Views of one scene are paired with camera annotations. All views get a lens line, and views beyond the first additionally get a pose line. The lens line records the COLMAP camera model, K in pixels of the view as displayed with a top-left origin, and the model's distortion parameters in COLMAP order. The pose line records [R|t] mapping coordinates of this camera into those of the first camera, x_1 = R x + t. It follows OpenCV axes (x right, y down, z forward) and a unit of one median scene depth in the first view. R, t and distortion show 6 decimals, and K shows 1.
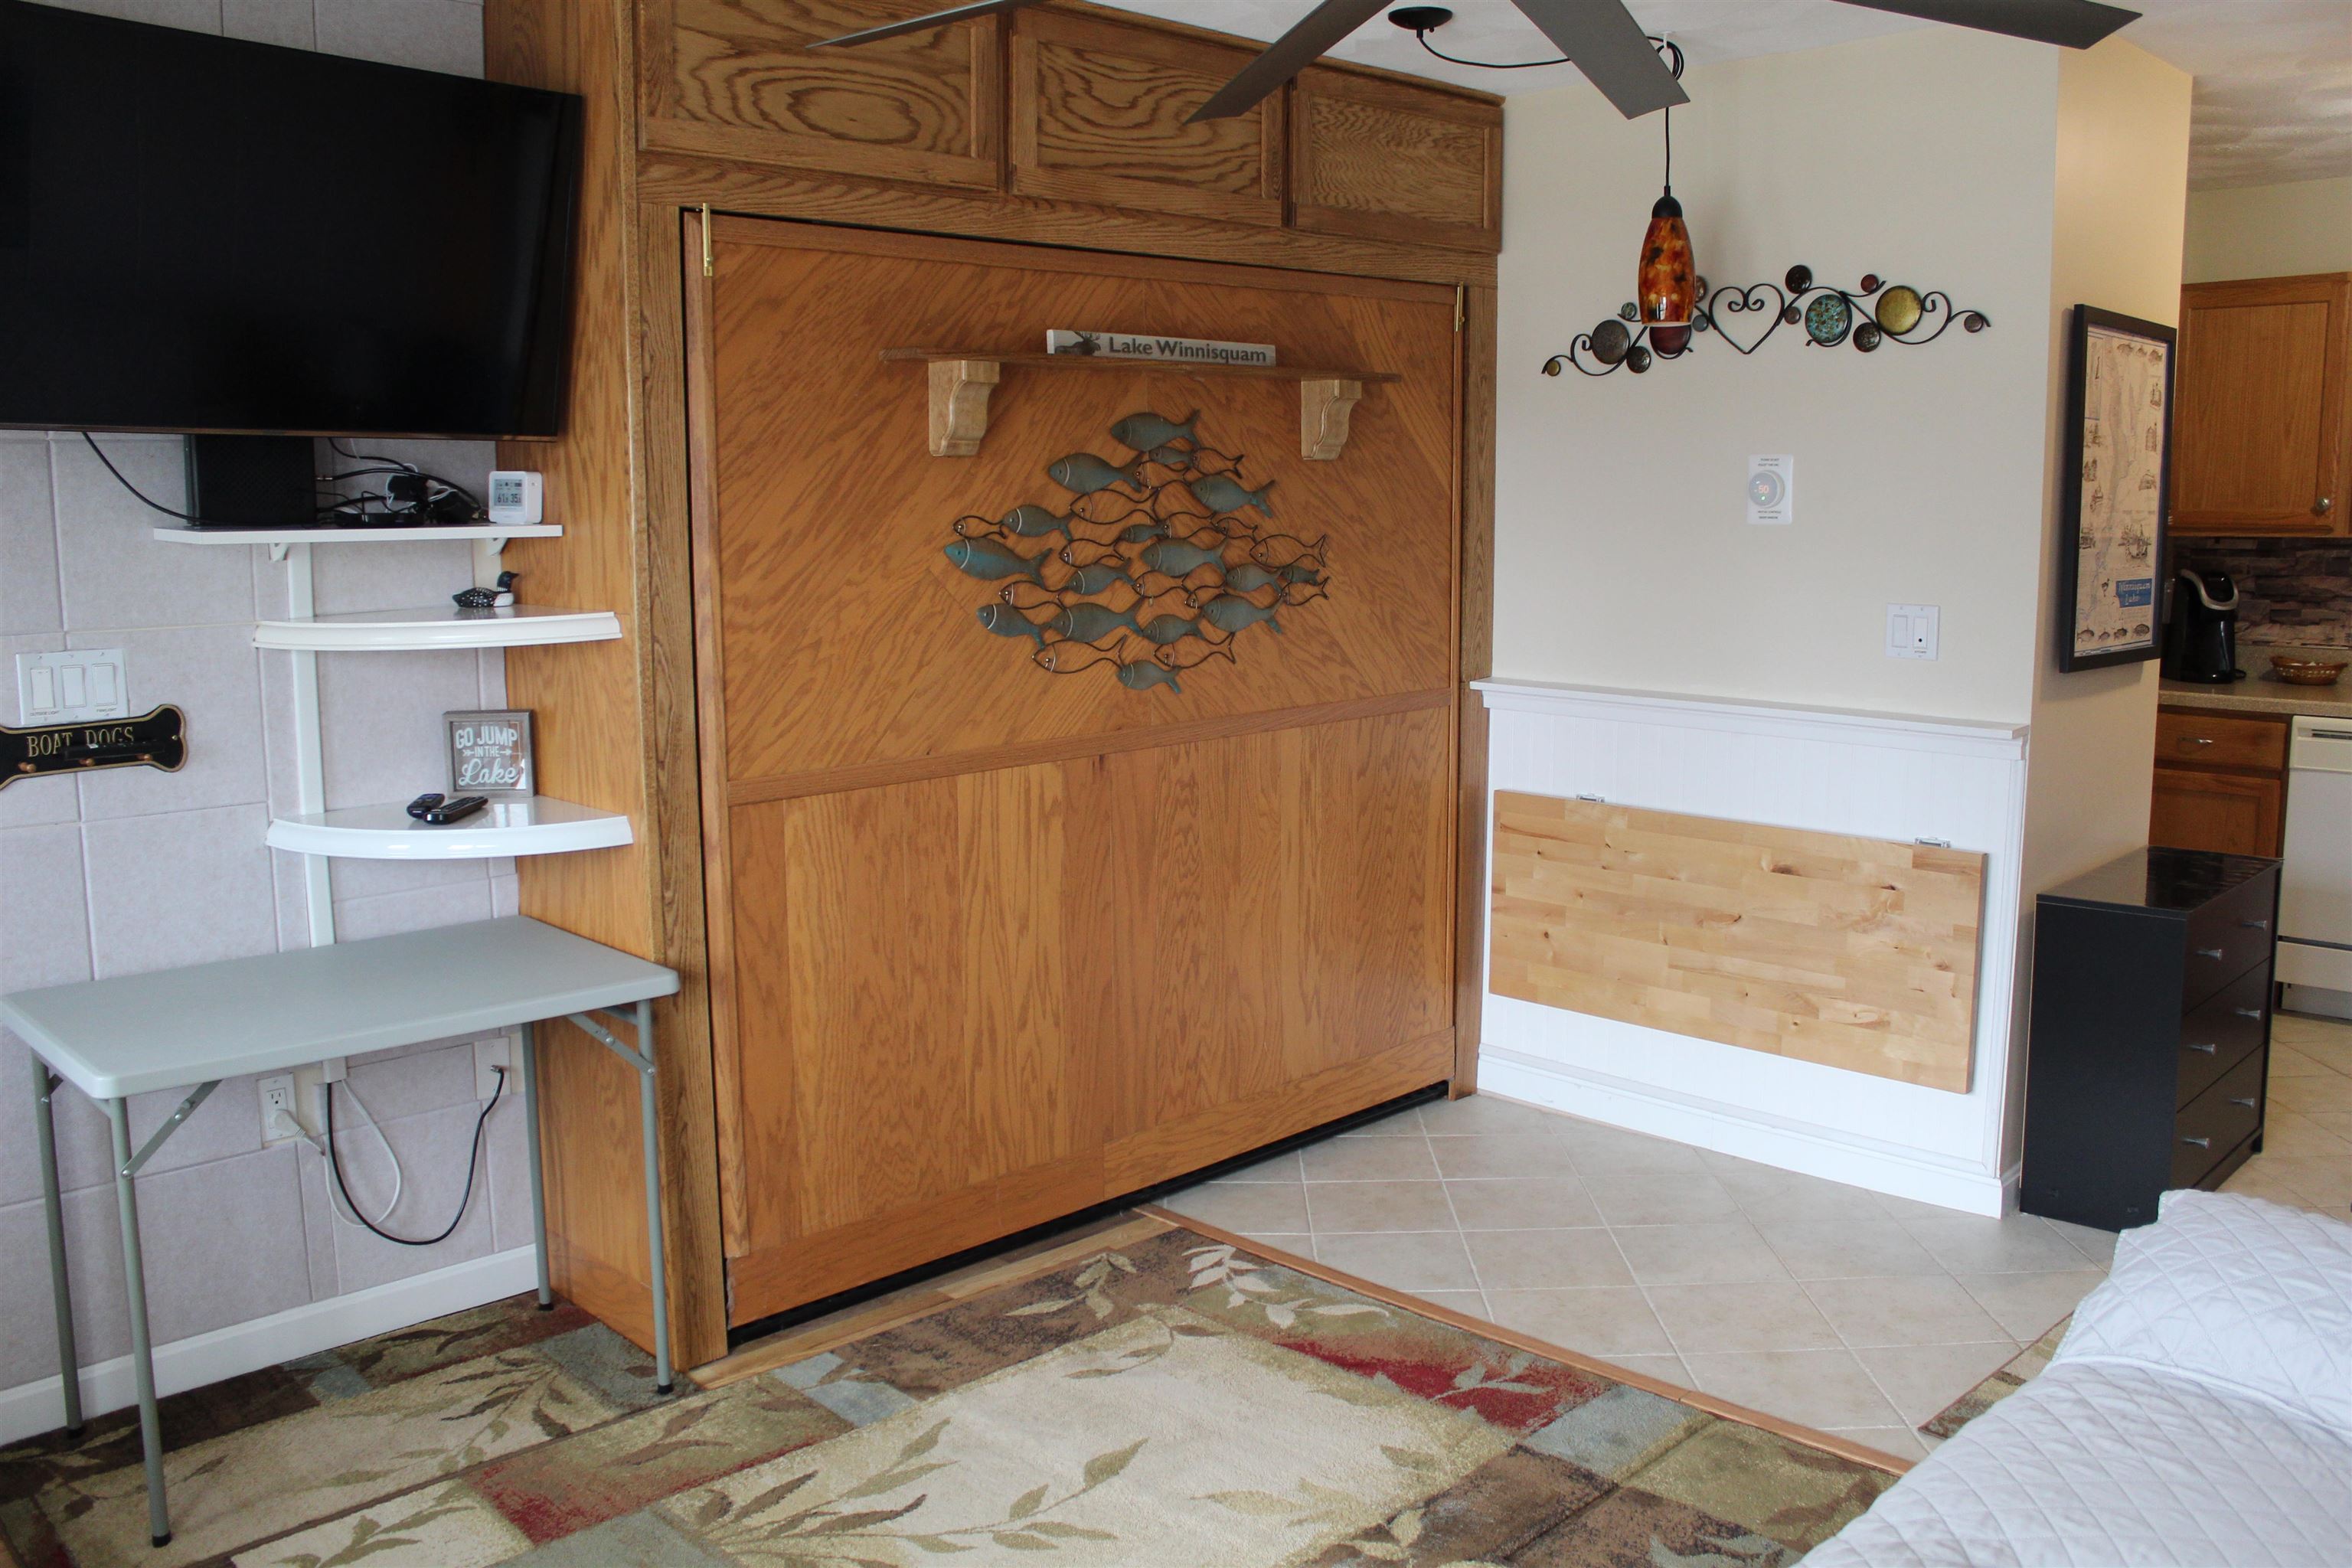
lens RADIAL K [[1969.7, 0, 1174.4], [0, 1969.7, 766.6], [0, 0, 1]] dist [-0.166351, 0.165345]
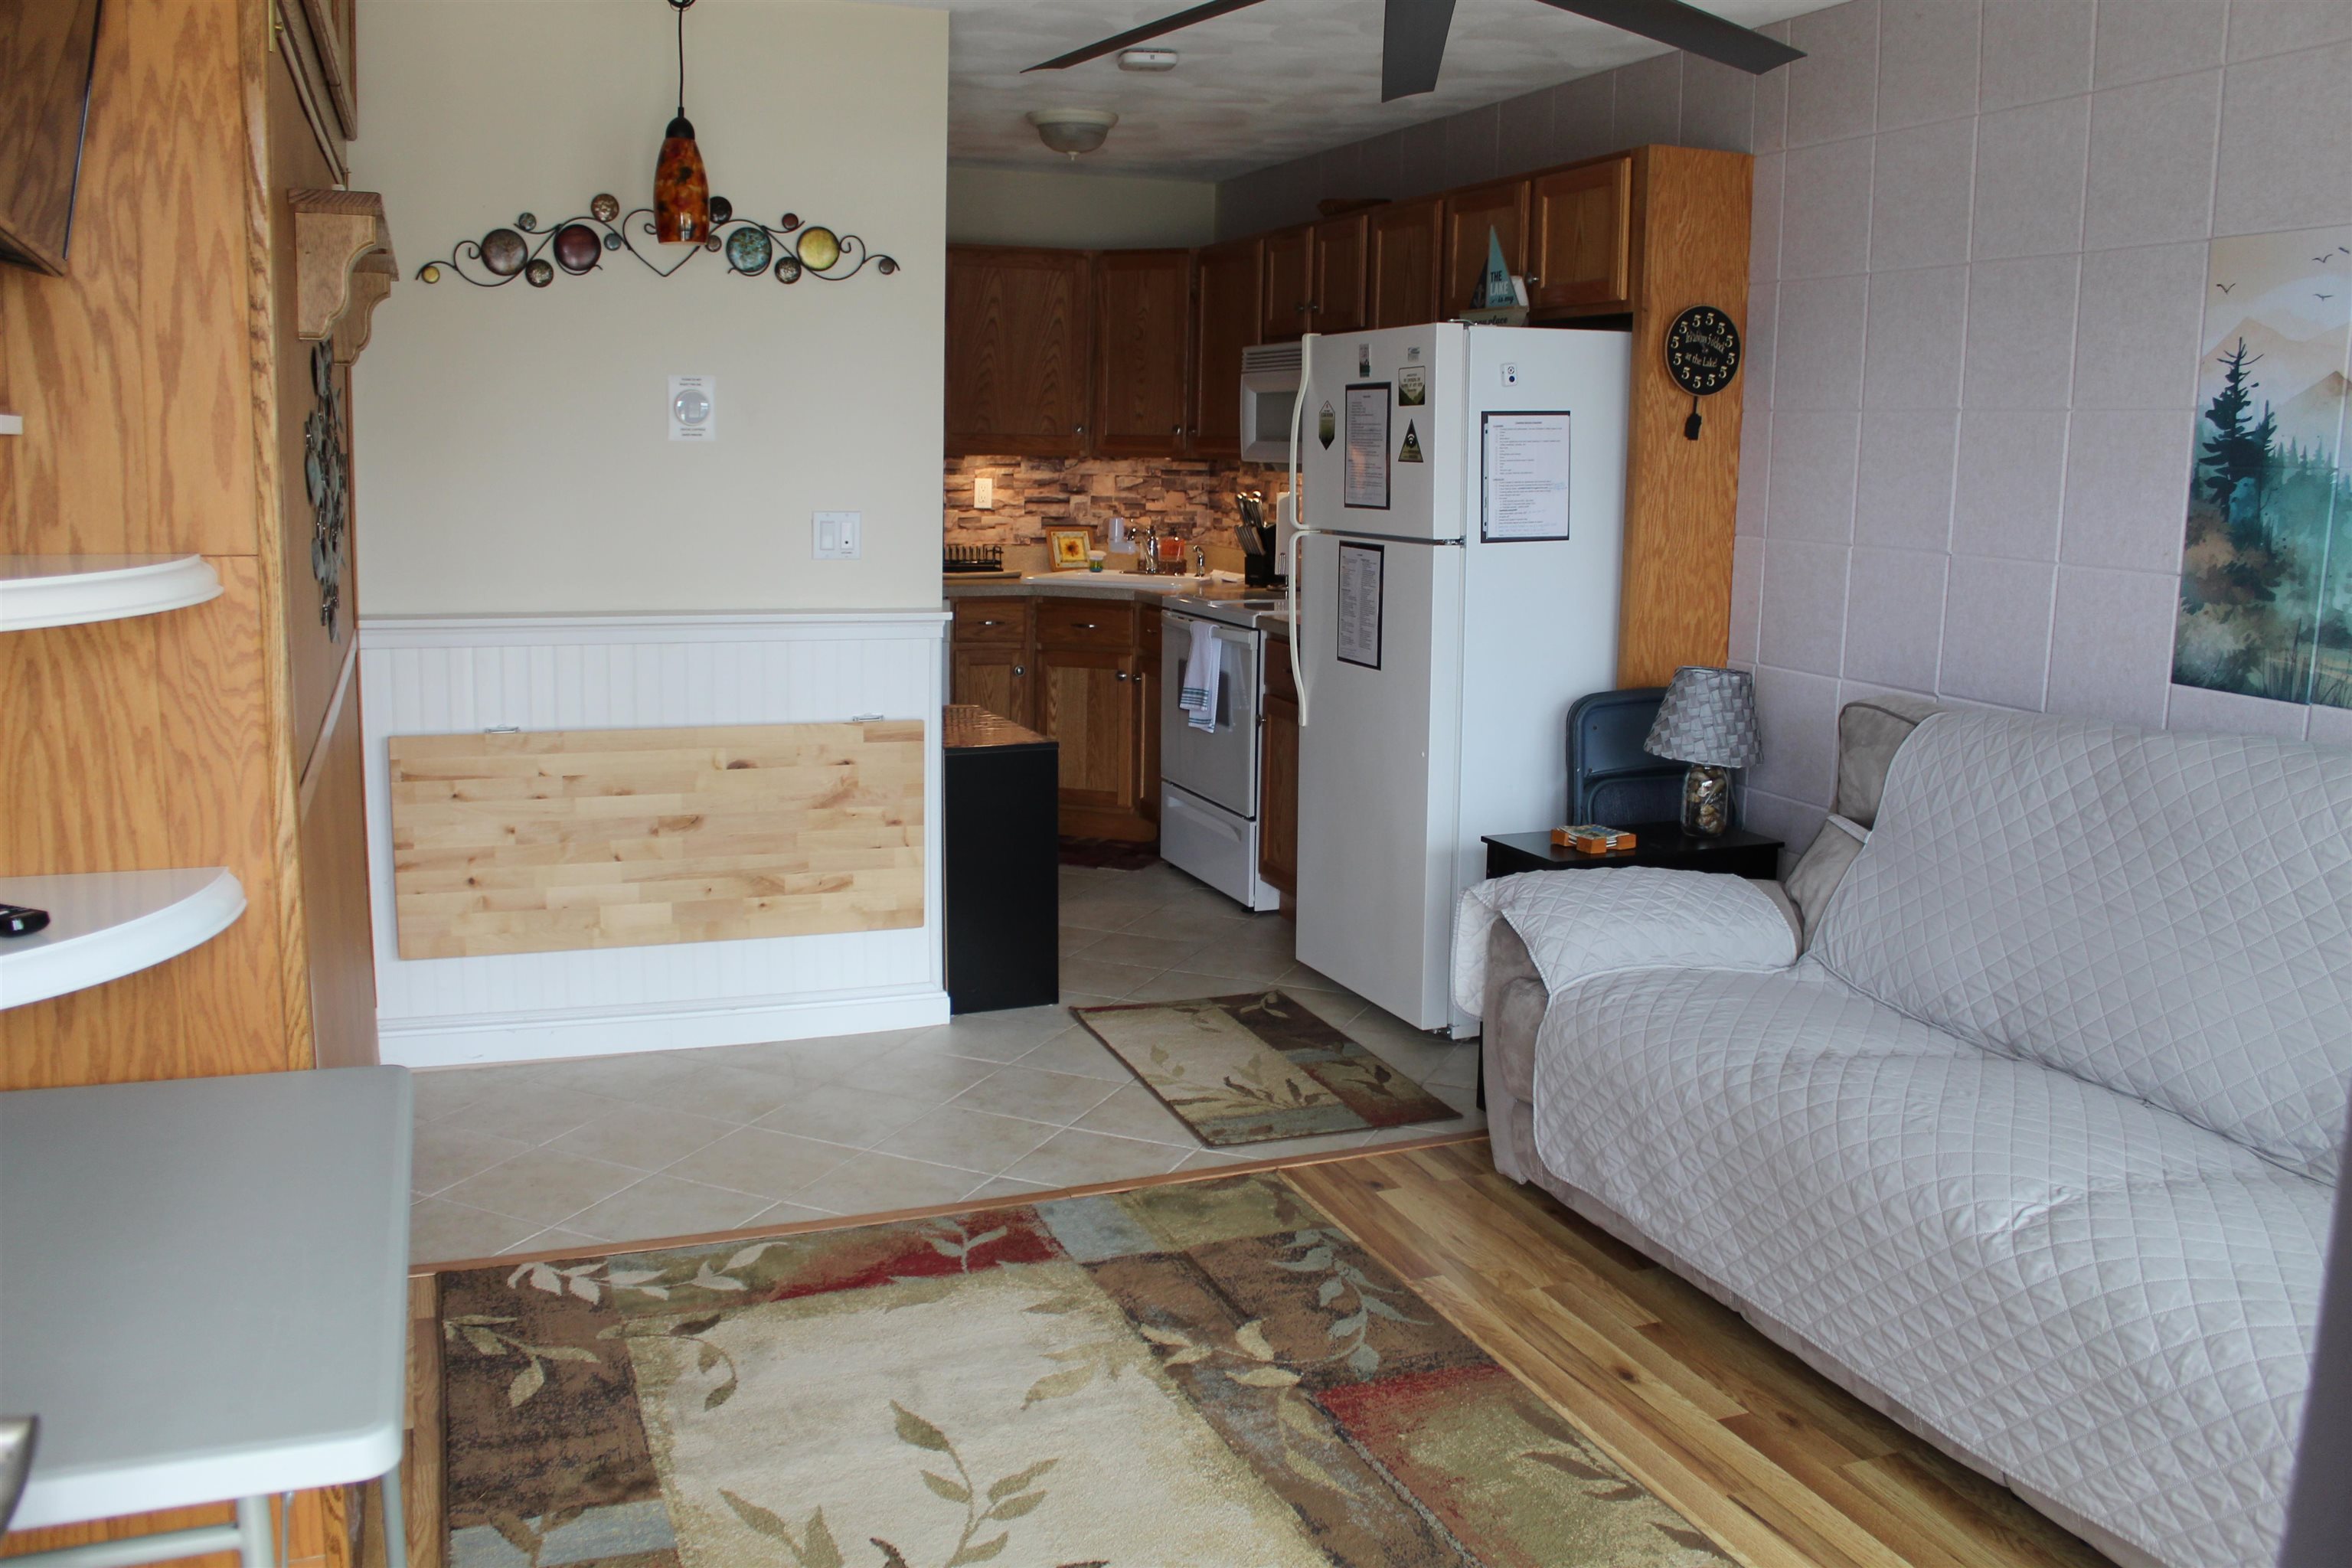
lens RADIAL K [[1969.7, 0, 1174.4], [0, 1969.7, 766.6], [0, 0, 1]] dist [-0.166351, 0.165345]
pose [[0.393585, -0.137506, 0.908946, -0.705156], [0.106497, 0.988913, 0.103489, -0.039315], [-0.913099, 0.056068, 0.403865, 0.428276]]
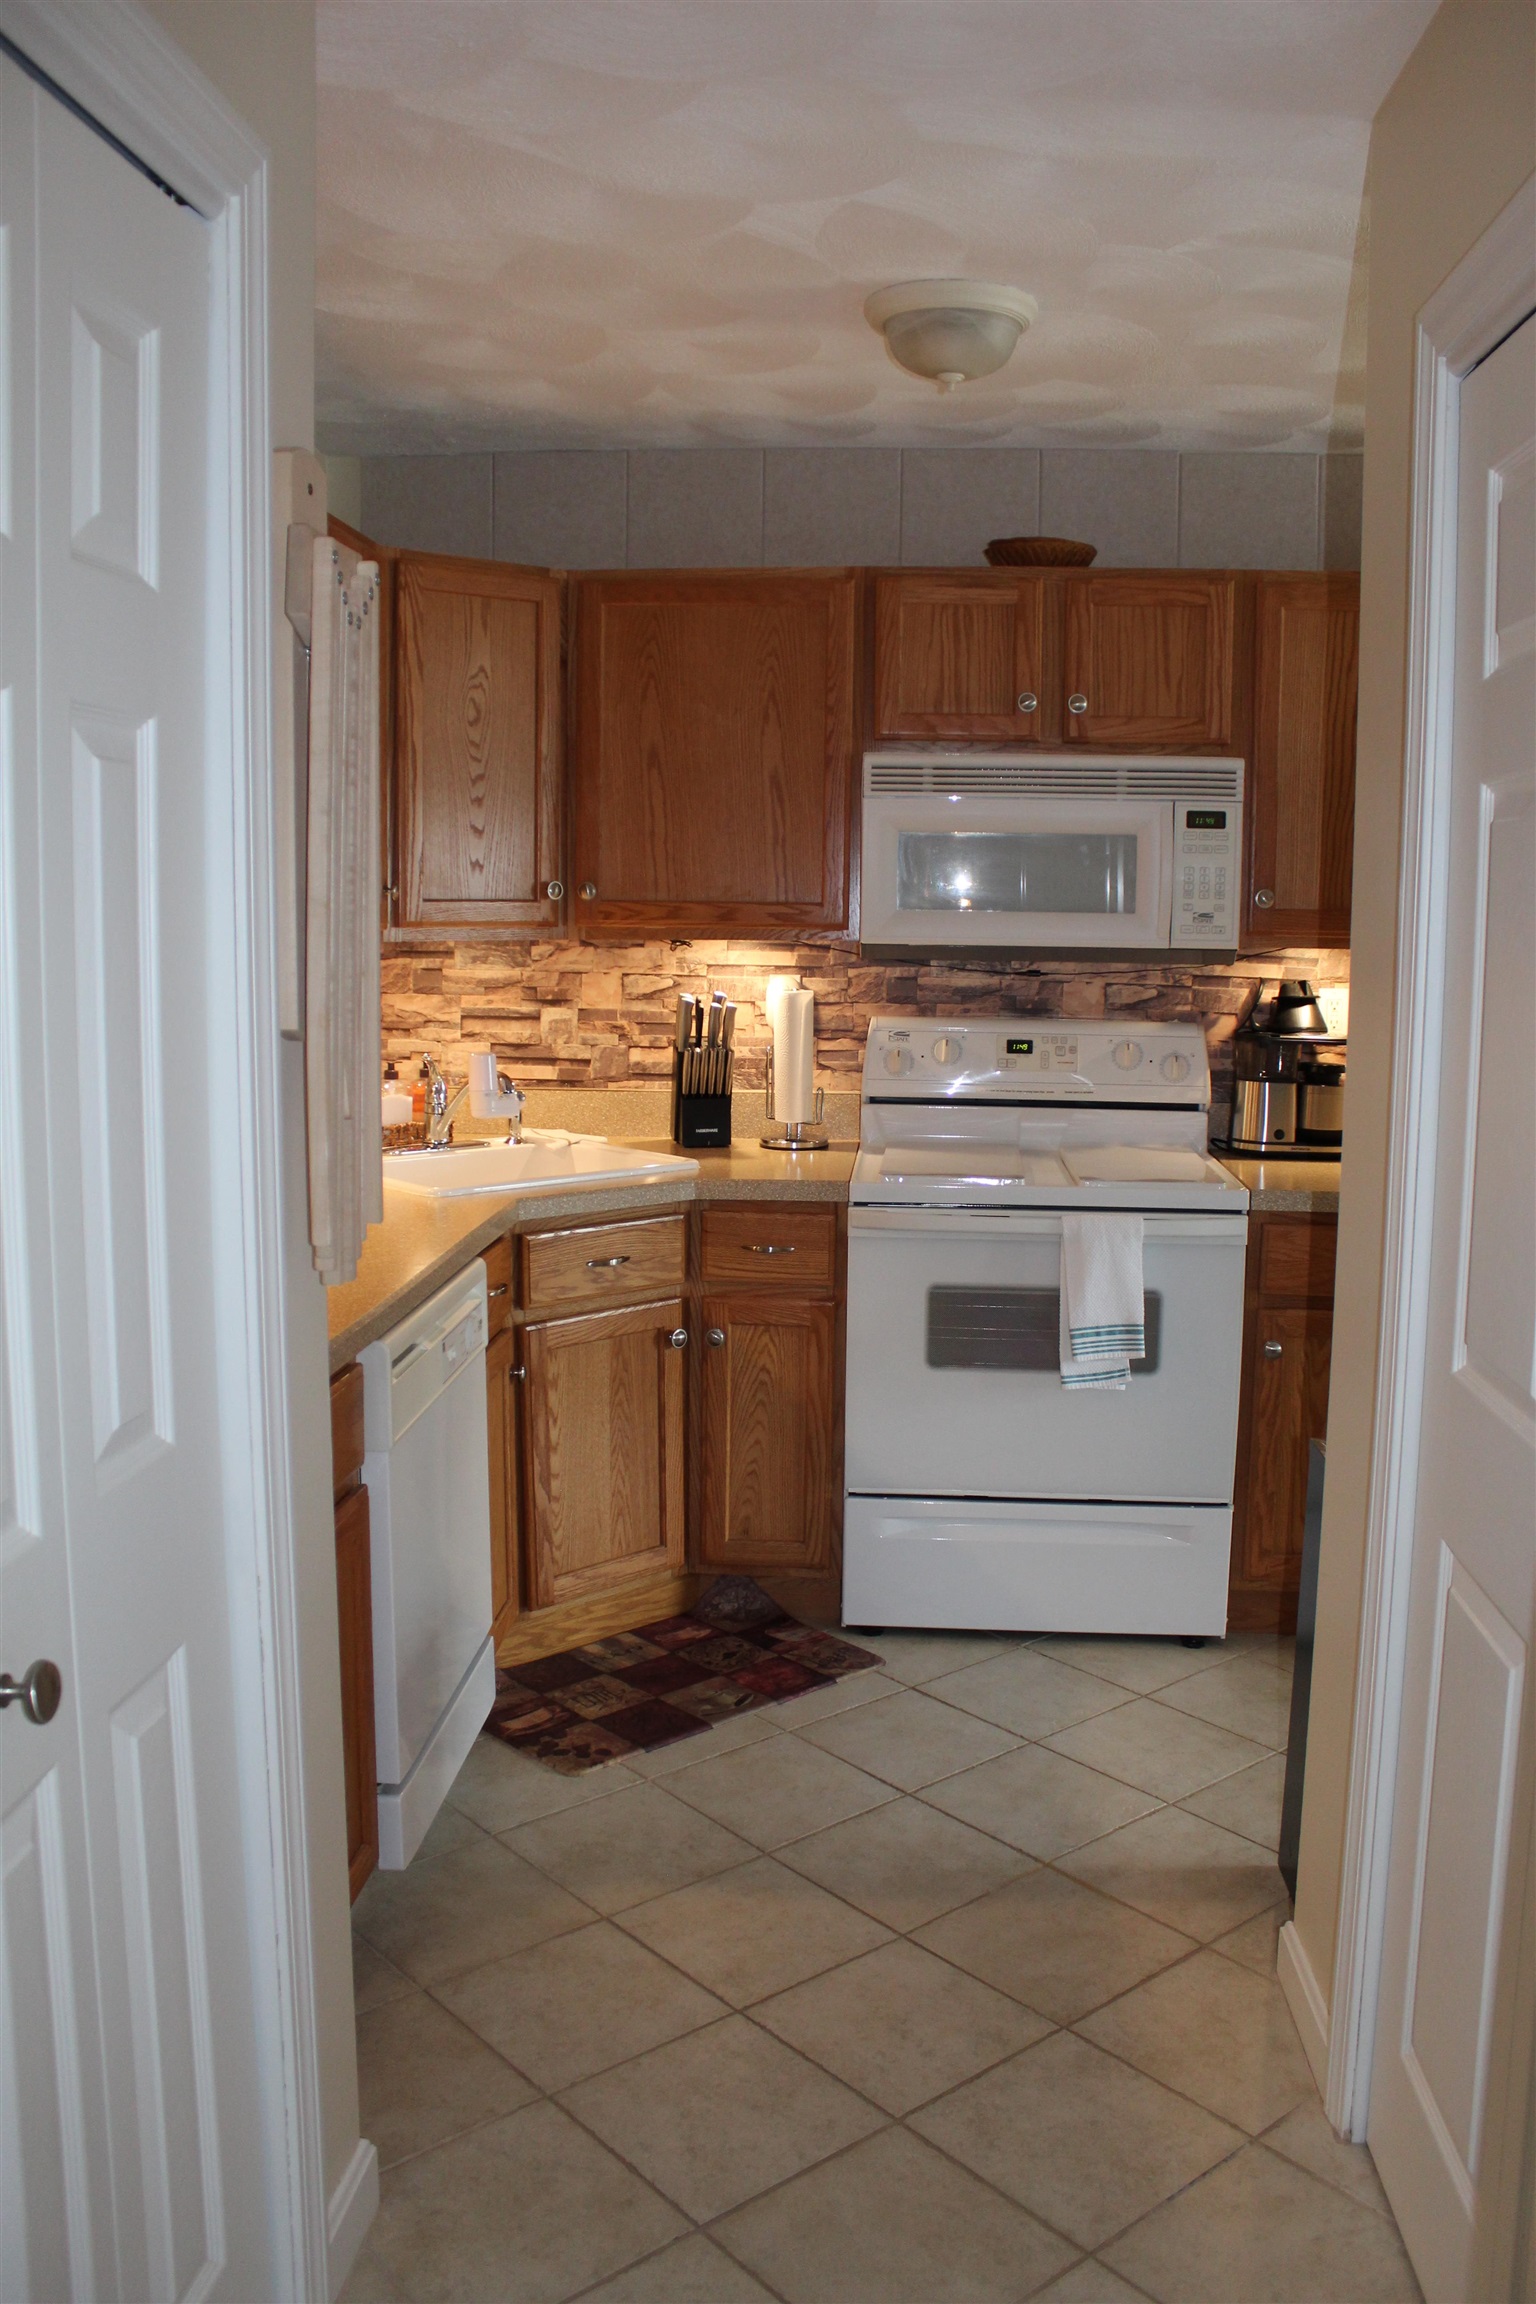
lens RADIAL K [[1961.0, 0, 798.4], [0, 1961.0, 1139.0], [0, 0, 1]] dist [-0.138604, 0.171859]
pose [[-0.662404, -0.093850, 0.743245, 0.250895], [0.097312, 0.972937, 0.209582, -0.260504], [-0.742800, 0.211155, -0.635344, 1.897662]]
